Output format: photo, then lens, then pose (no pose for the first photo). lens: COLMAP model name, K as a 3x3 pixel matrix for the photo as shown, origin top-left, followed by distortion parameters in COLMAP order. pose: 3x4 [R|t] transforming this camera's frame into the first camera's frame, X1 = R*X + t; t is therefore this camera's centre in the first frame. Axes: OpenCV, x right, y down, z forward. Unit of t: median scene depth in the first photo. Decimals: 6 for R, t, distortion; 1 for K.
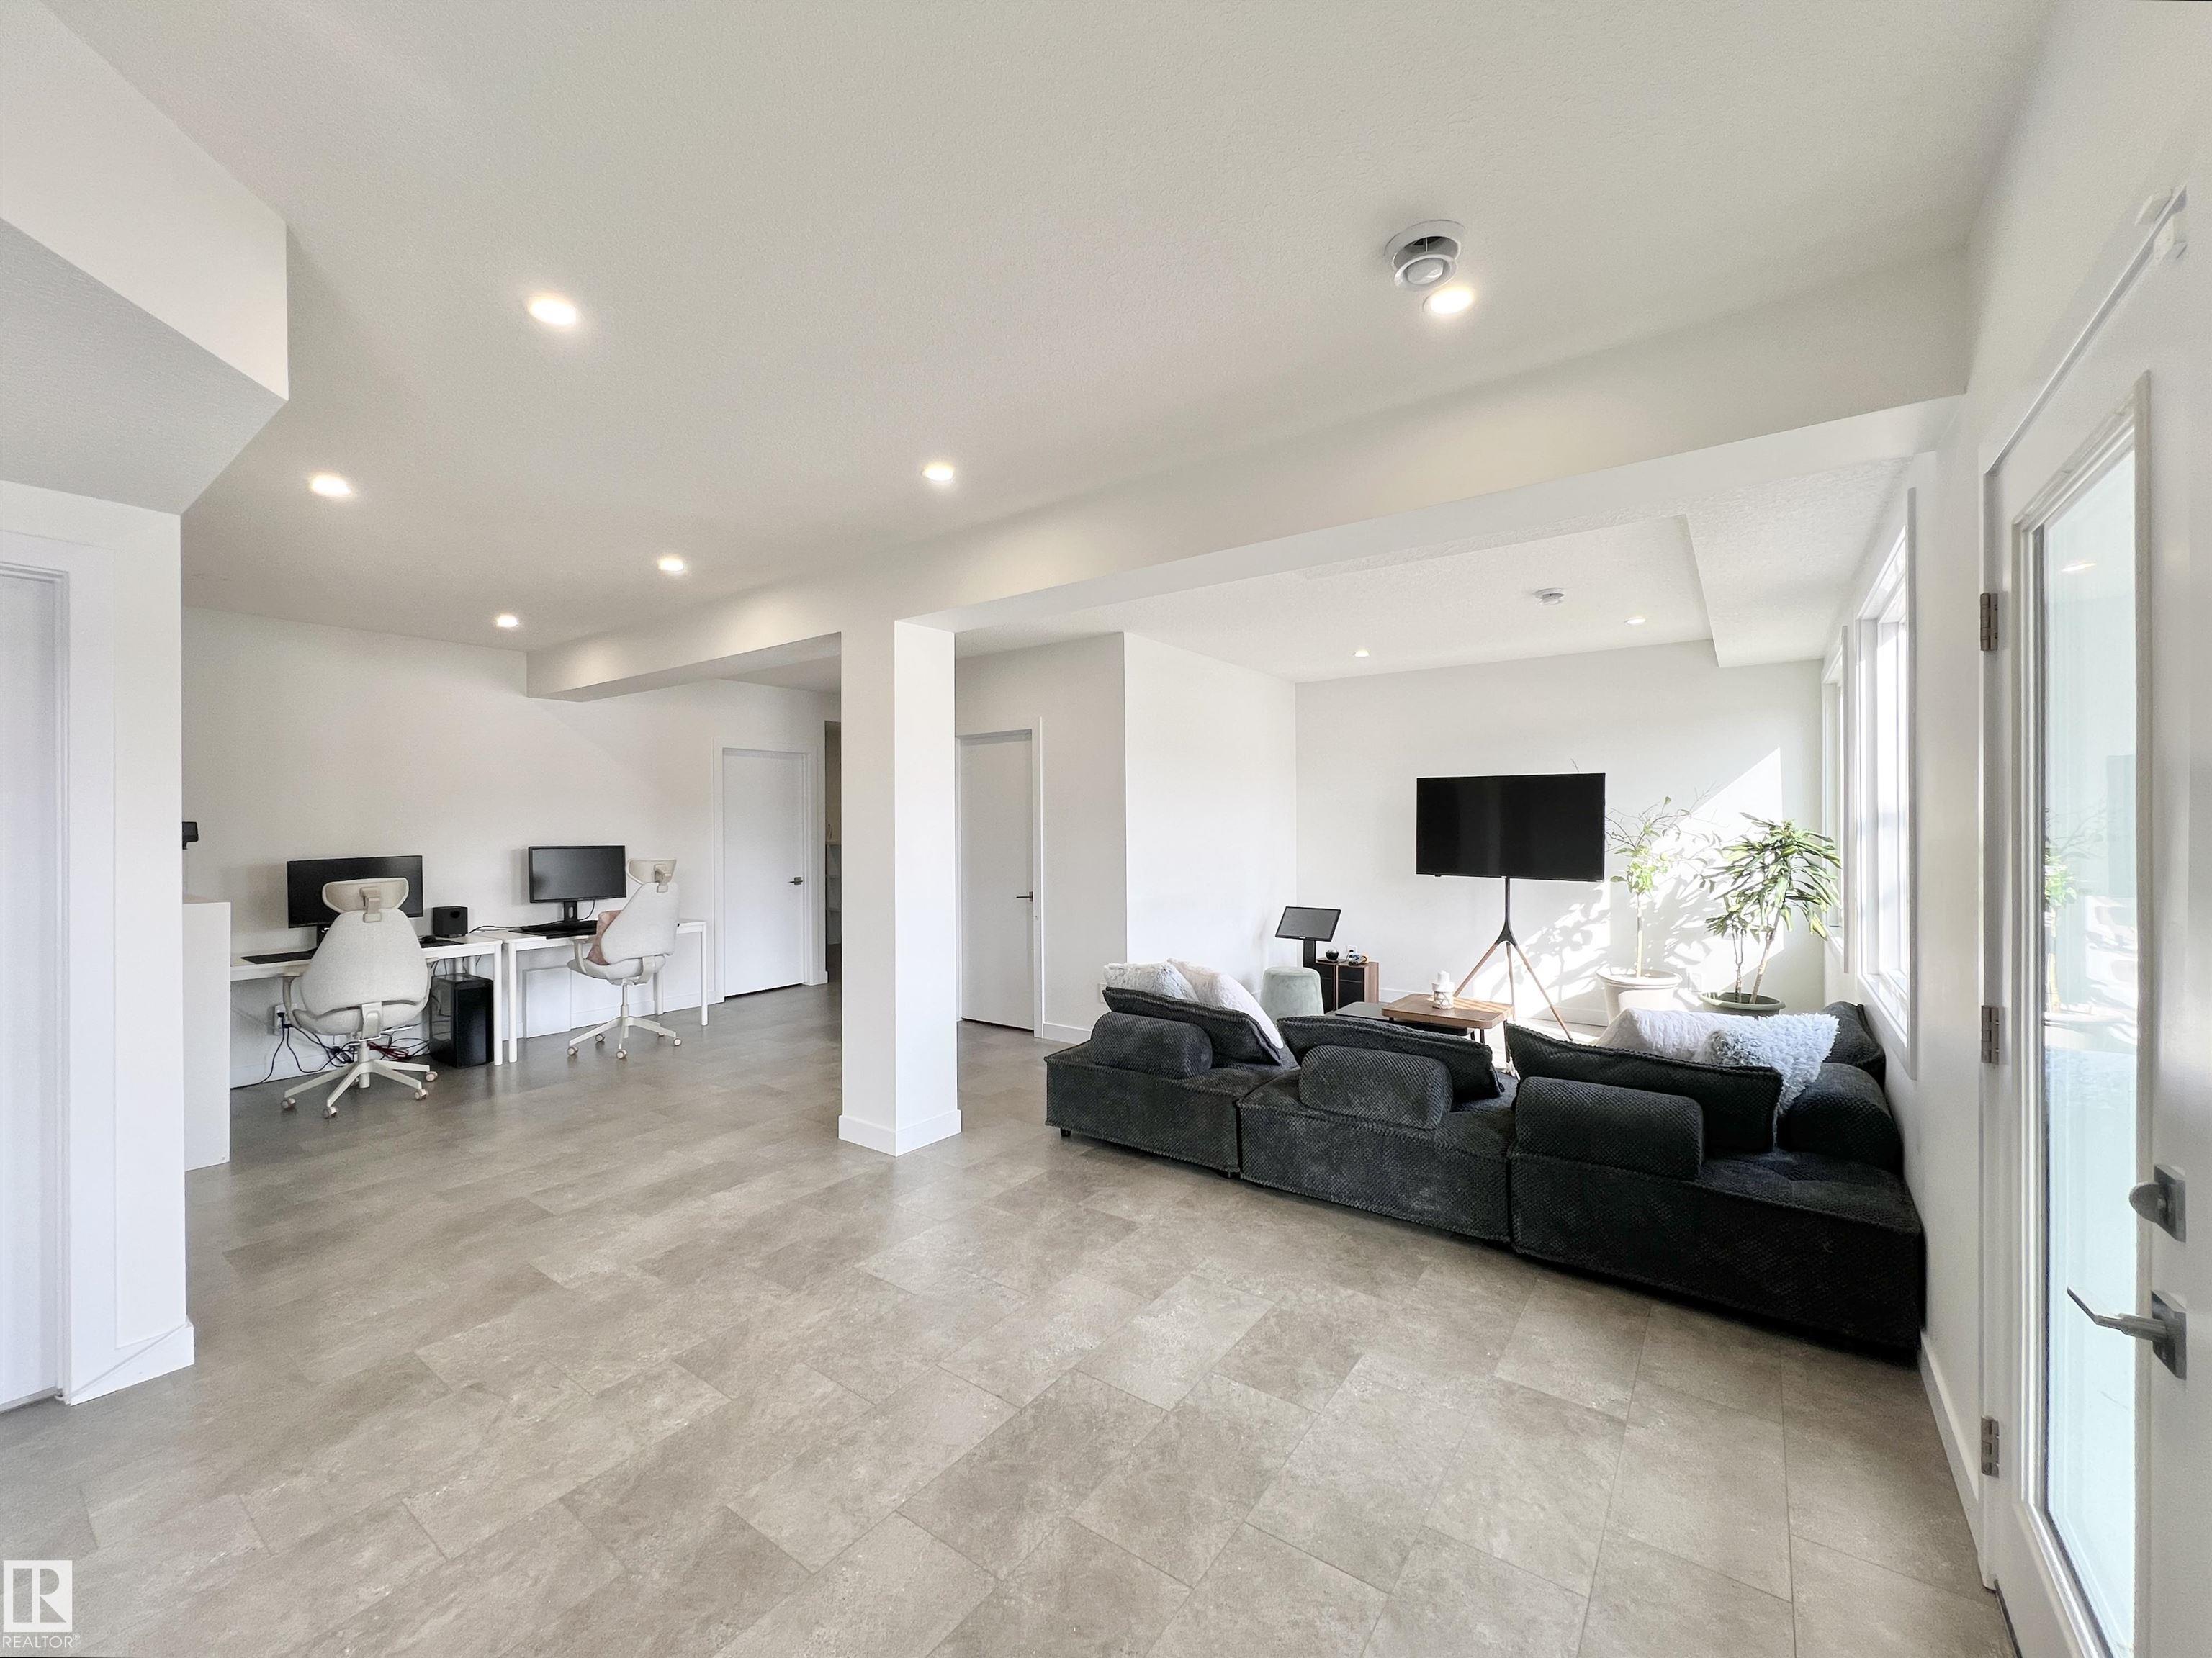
lens RADIAL K [[889.5, 0, 1106.0], [0, 889.5, 829.0], [0, 0, 1]] dist [-0.005584, 0.000094]
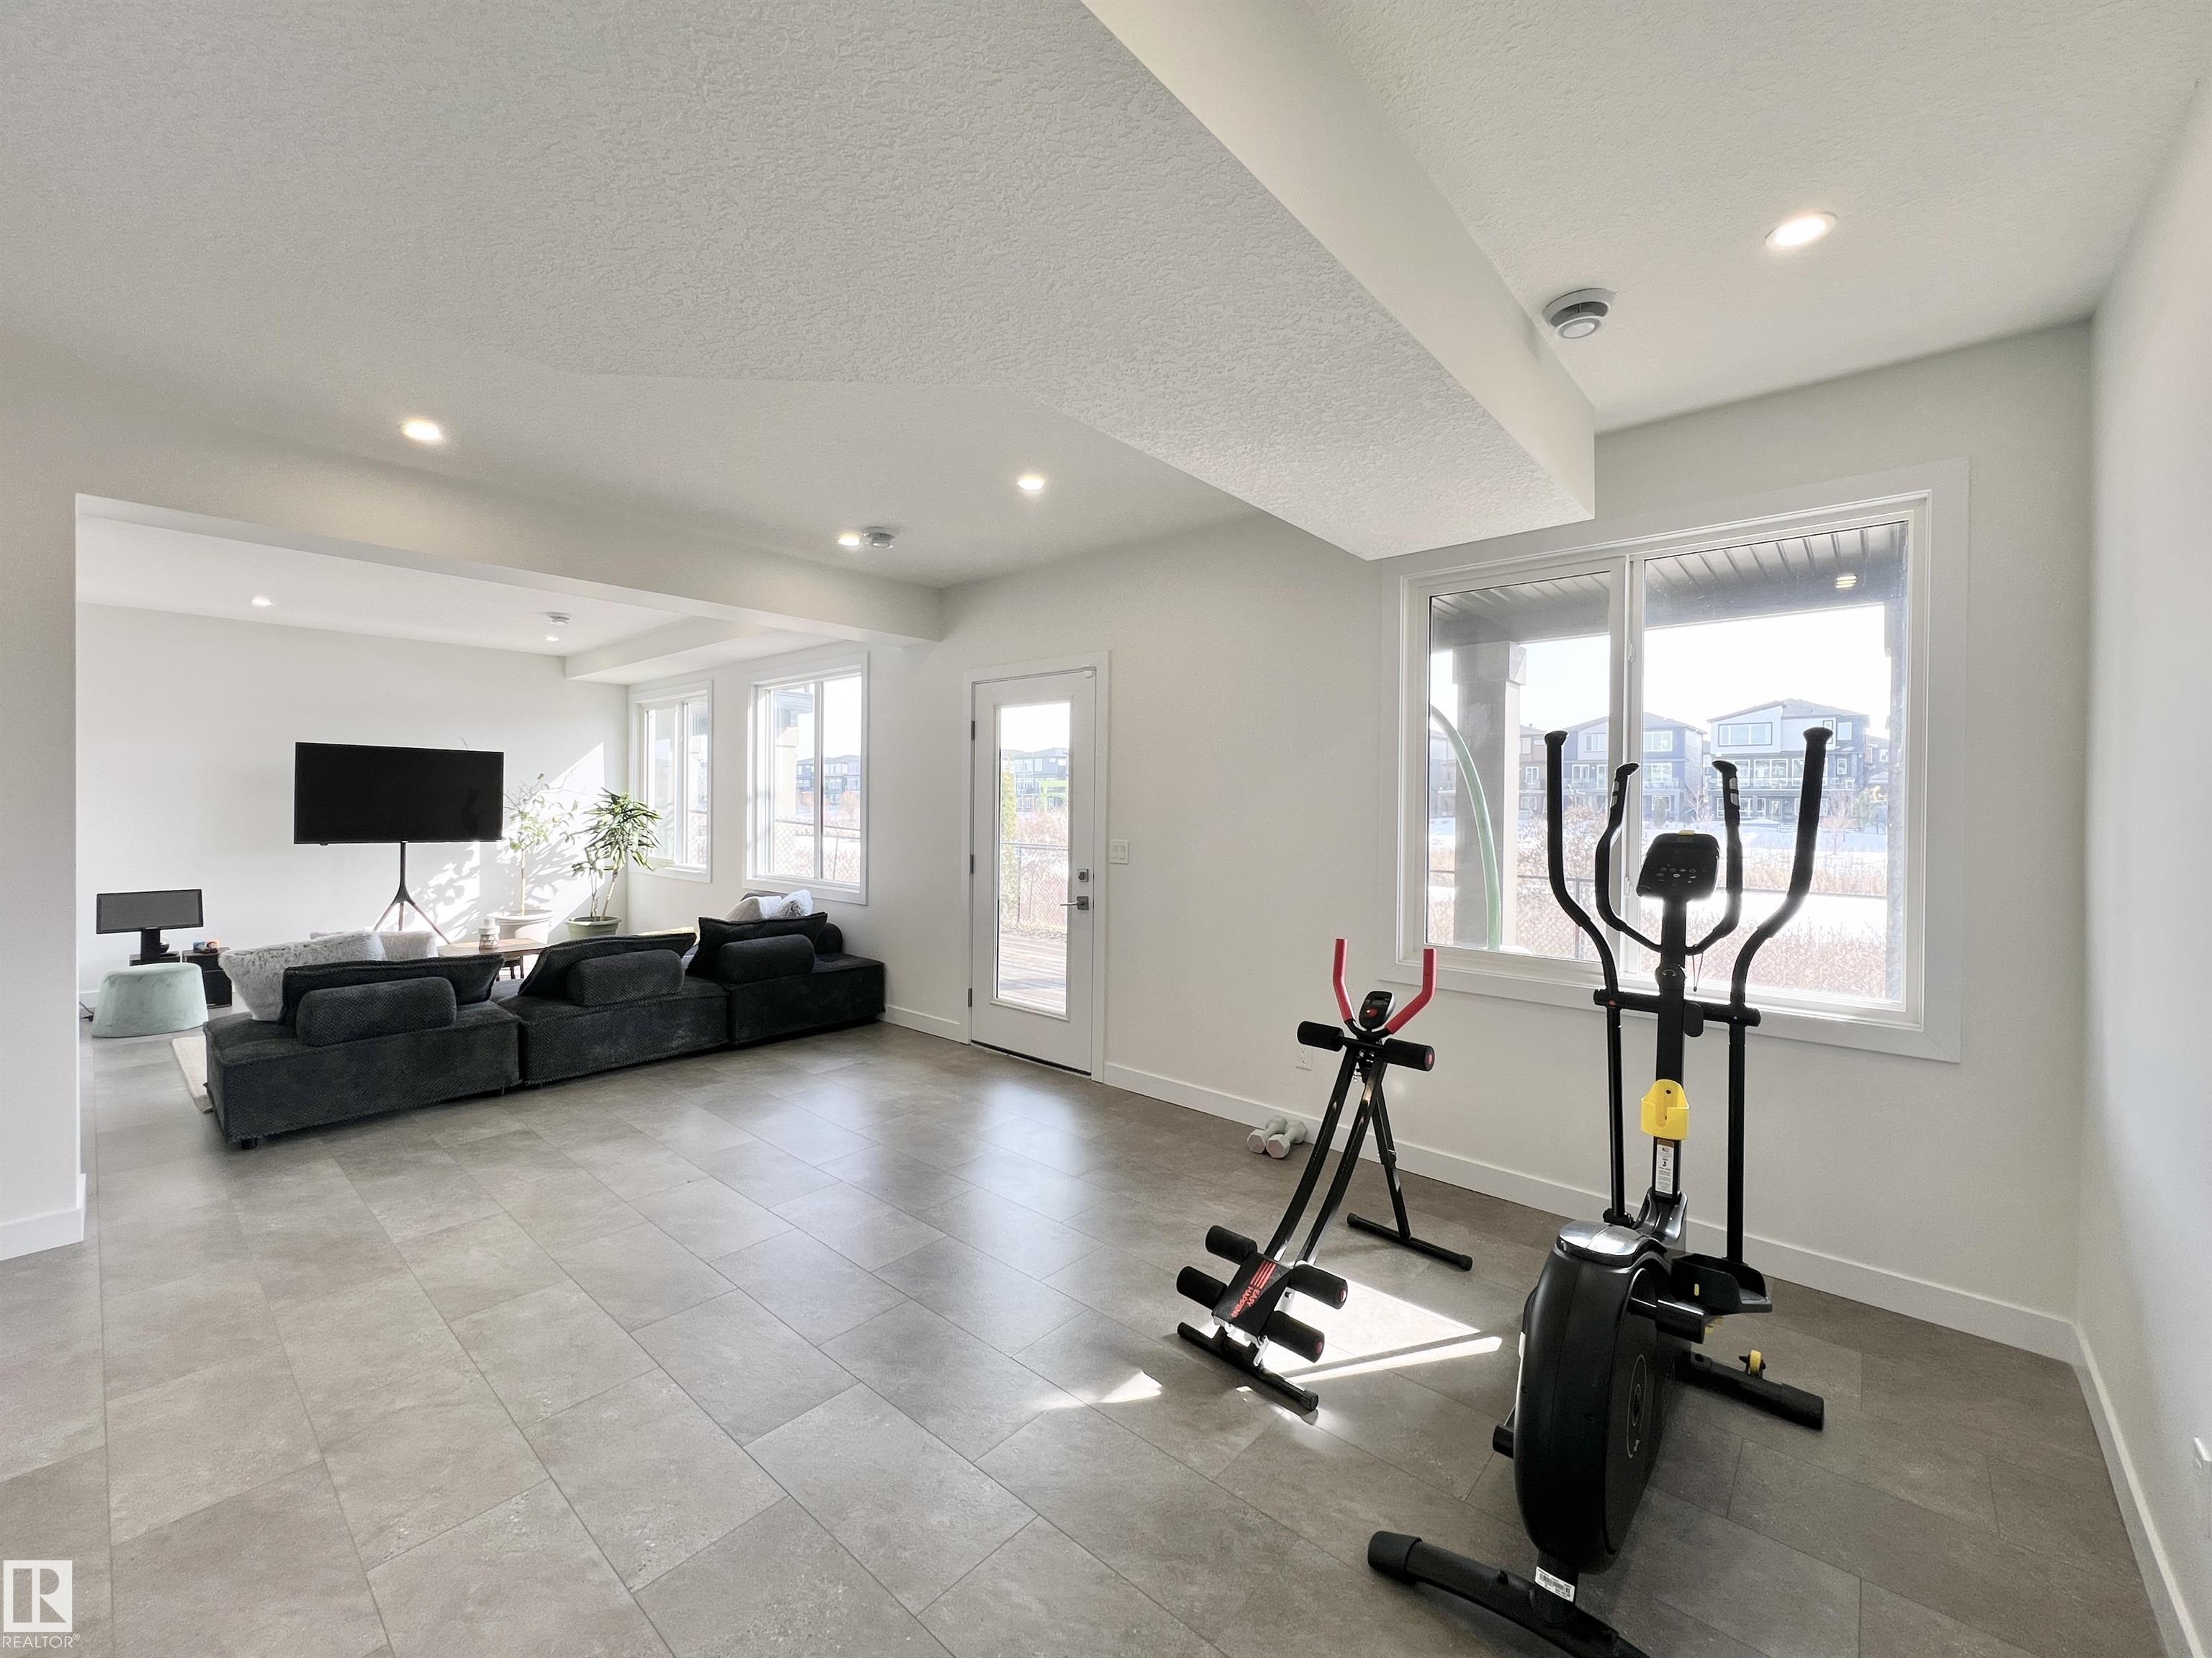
lens RADIAL K [[881.9, 0, 1082.8], [0, 881.9, 806.8], [0, 0, 1]] dist [-0.000095, 0.000037]
pose [[0.102592, 0.001680, 0.994722, -1.092636], [-0.005308, 0.999985, -0.001142, 0.017633], [-0.994709, -0.005163, 0.102599, 0.156698]]
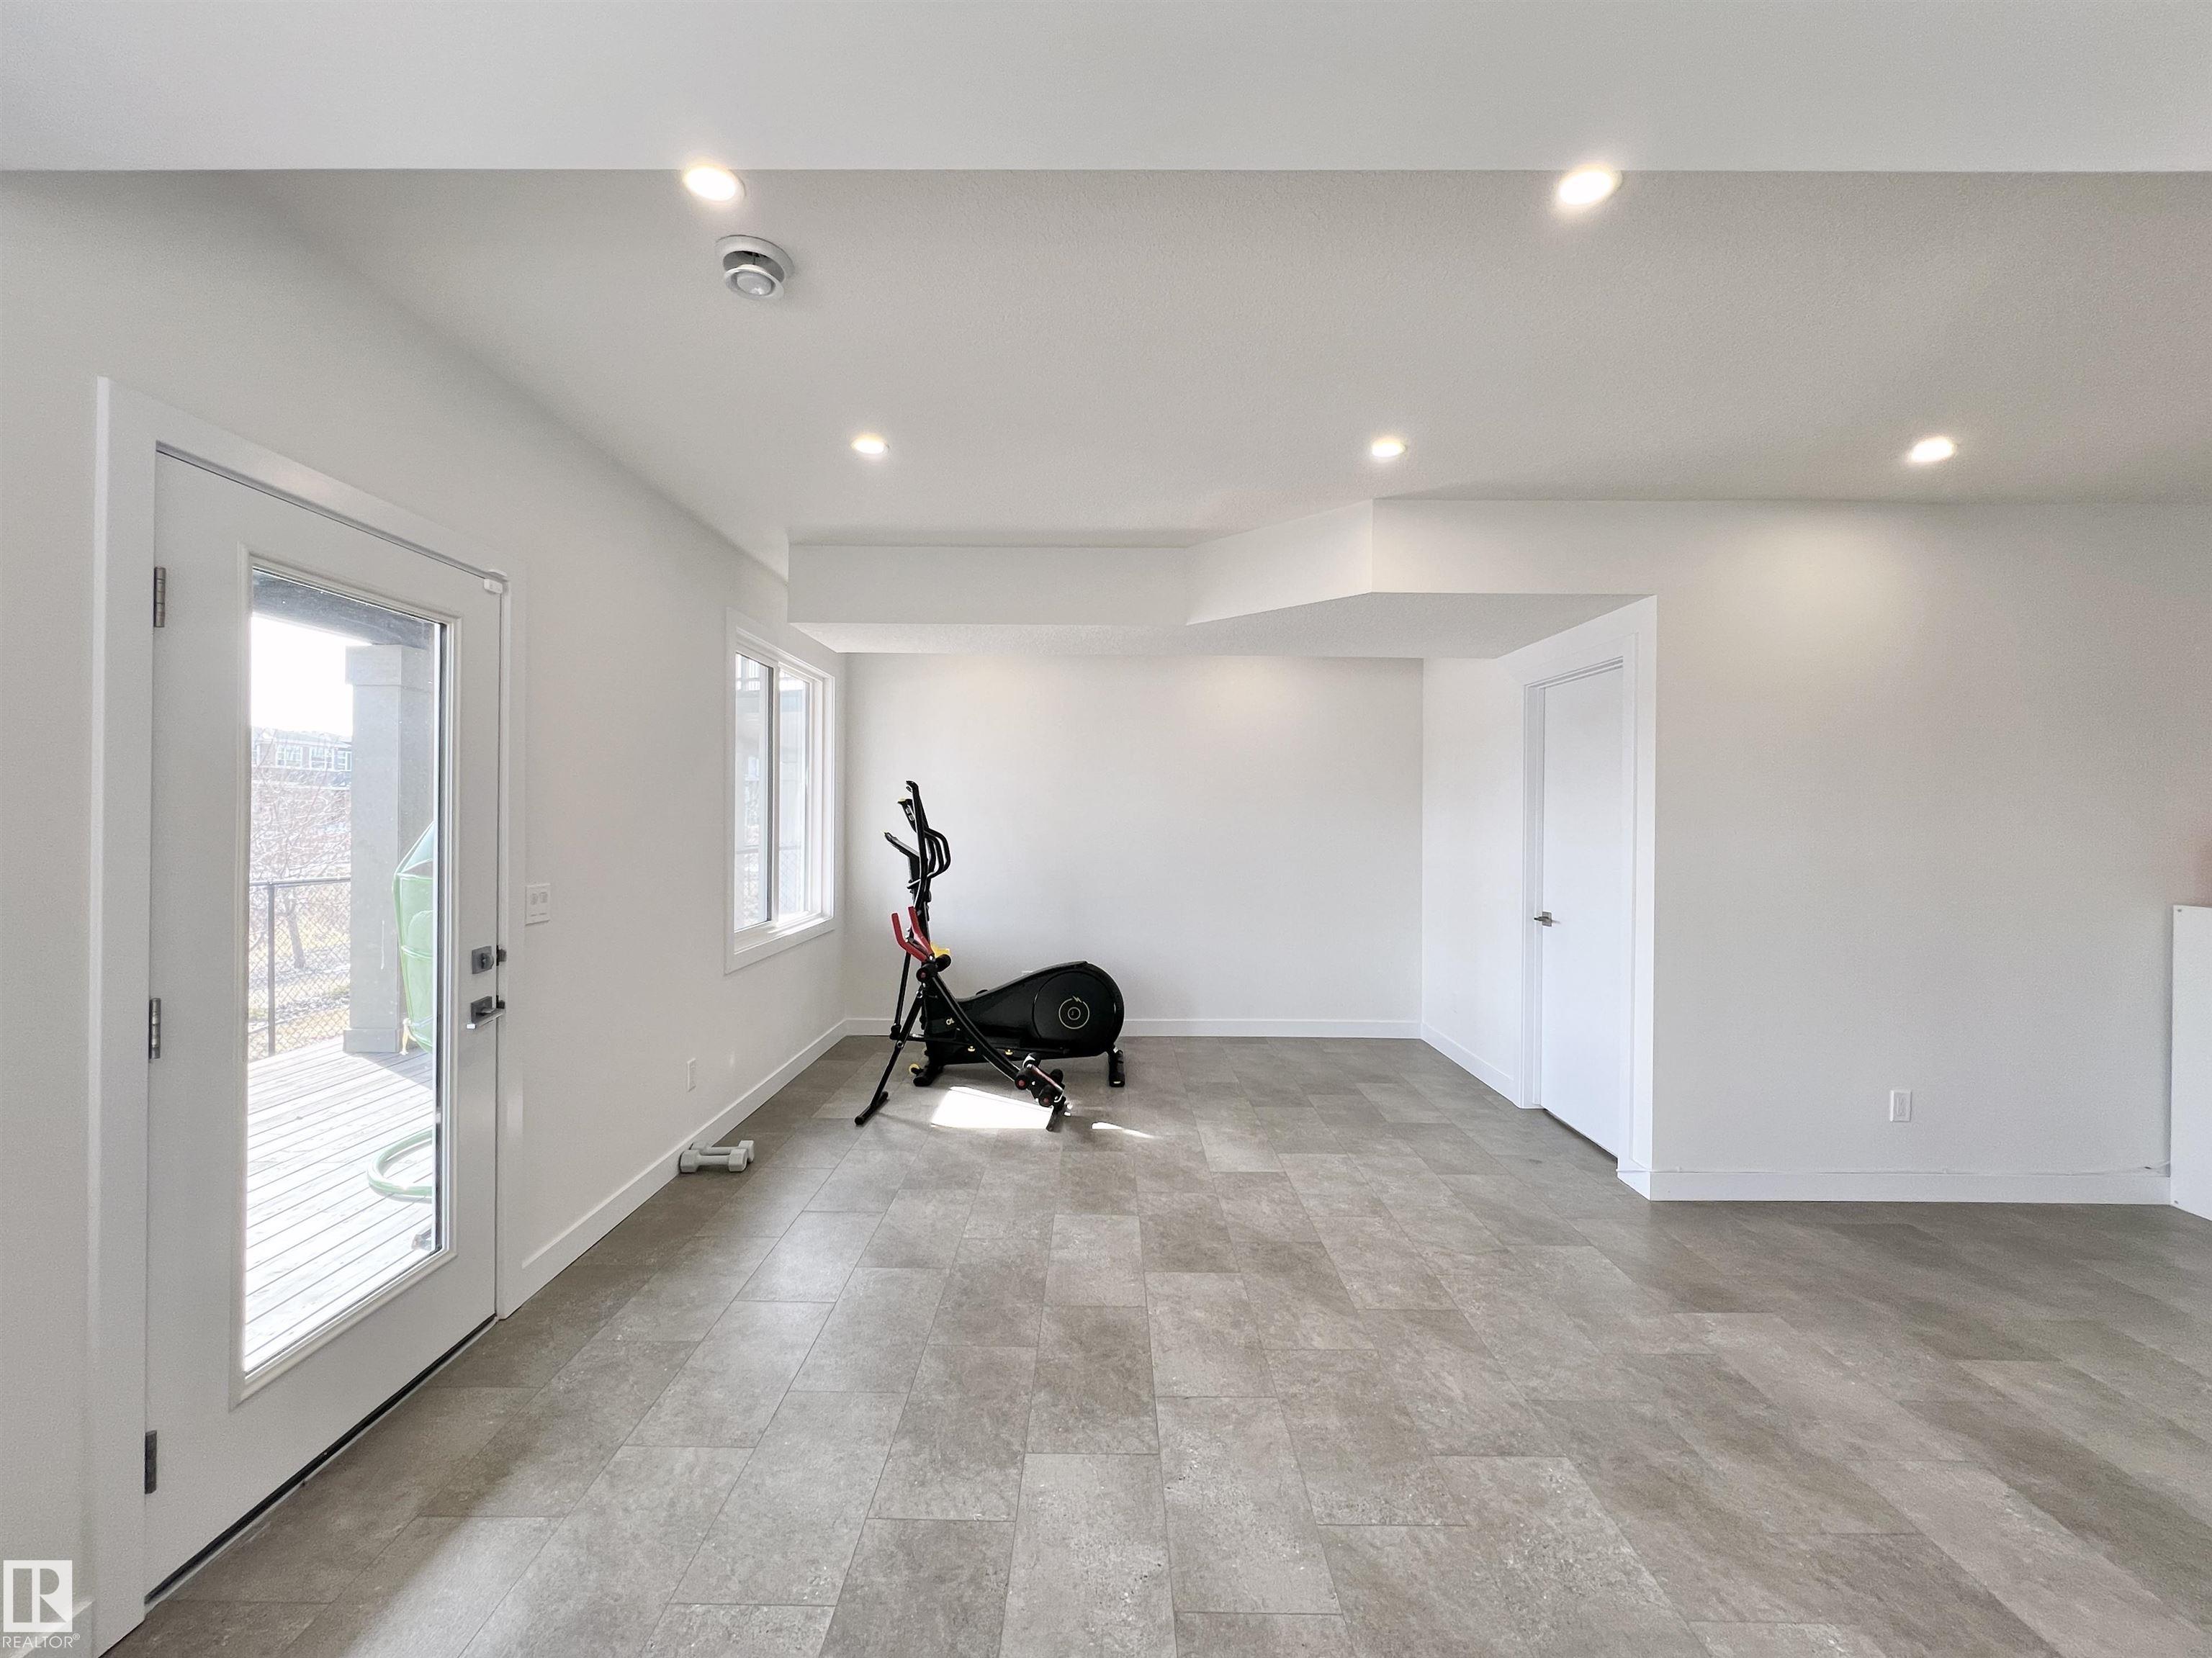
lens RADIAL K [[901.2, 0, 1095.8], [0, 901.2, 817.7], [0, 0, 1]] dist [-0.004873, -0.000078]
pose [[-0.816453, 0.001806, -0.577409, 0.389710], [-0.005339, 0.999929, 0.010677, -0.007587], [0.577387, 0.011800, -0.816385, 1.276330]]
